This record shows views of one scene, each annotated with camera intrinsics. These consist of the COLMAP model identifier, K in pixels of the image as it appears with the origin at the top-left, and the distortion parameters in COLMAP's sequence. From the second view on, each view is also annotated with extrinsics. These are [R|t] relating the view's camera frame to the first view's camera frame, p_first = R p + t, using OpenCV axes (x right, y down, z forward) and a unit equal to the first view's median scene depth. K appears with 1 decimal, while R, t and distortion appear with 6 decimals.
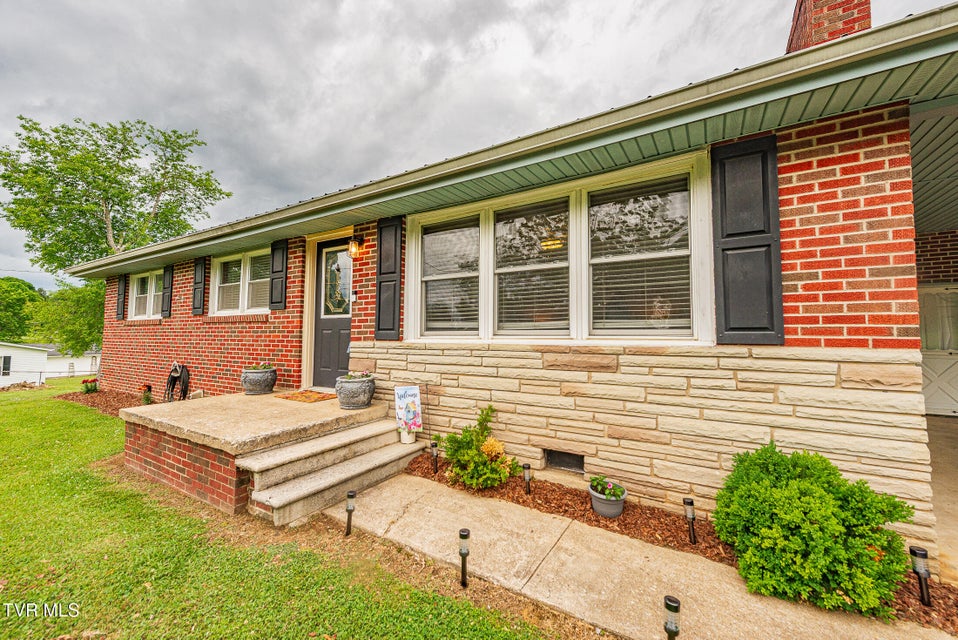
lens RADIAL K [[380.6, 0, 484.5], [0, 380.6, 316.9], [0, 0, 1]] dist [0.014785, -0.003186]
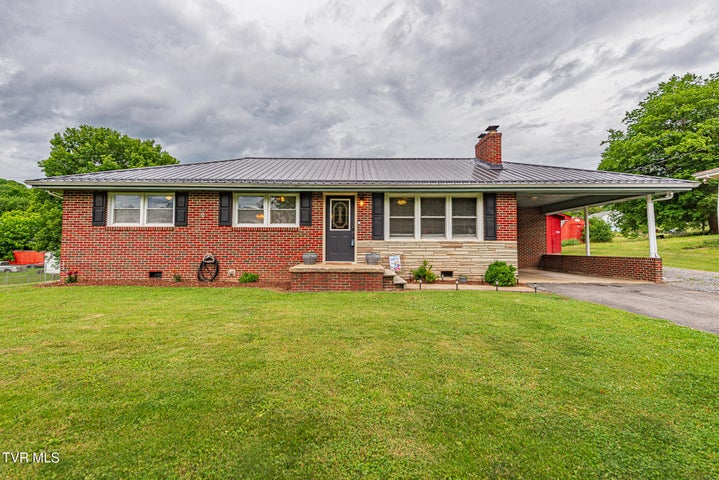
lens RADIAL K [[350.9, 0, 348.6], [0, 350.9, 229.5], [0, 0, 1]] dist [0.001620, -0.002261]
pose [[0.849377, 0.030215, 0.526921, -1.619772], [-0.026436, 0.999542, -0.014703, 0.028805], [-0.527124, -0.001441, 0.849787, -0.898086]]
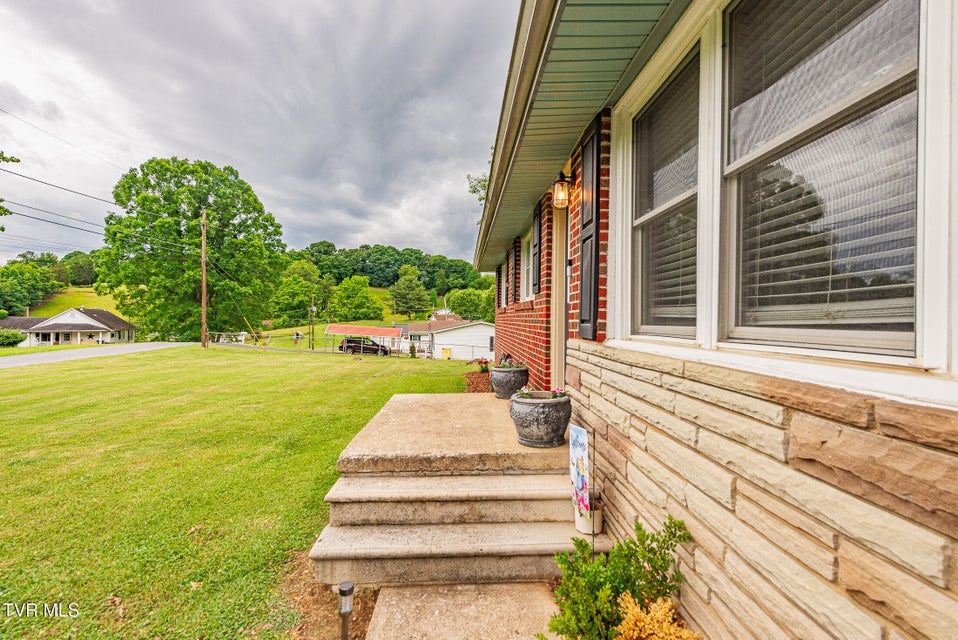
lens RADIAL K [[467.6, 0, 486.2], [0, 467.6, 316.2], [0, 0, 1]] dist [0.001620, -0.002261]
pose [[0.552485, -0.000346, -0.833523, 0.240667], [0.028852, 0.999409, 0.018709, 0.007614], [0.833024, -0.034386, 0.552168, 0.455982]]
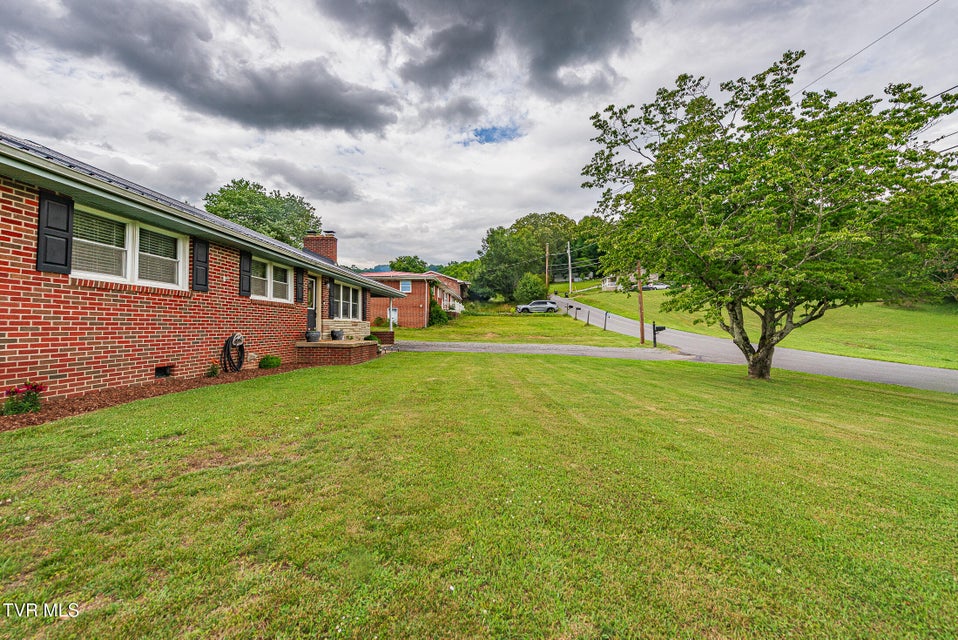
lens RADIAL K [[387.7, 0, 479.4], [0, 387.7, 320.2], [0, 0, 1]] dist [0.021691, -0.001926]
pose [[-0.469393, 0.020204, 0.882758, -3.320714], [-0.034743, 0.998541, -0.041329, 0.148427], [-0.882305, -0.050069, -0.468006, 1.337873]]
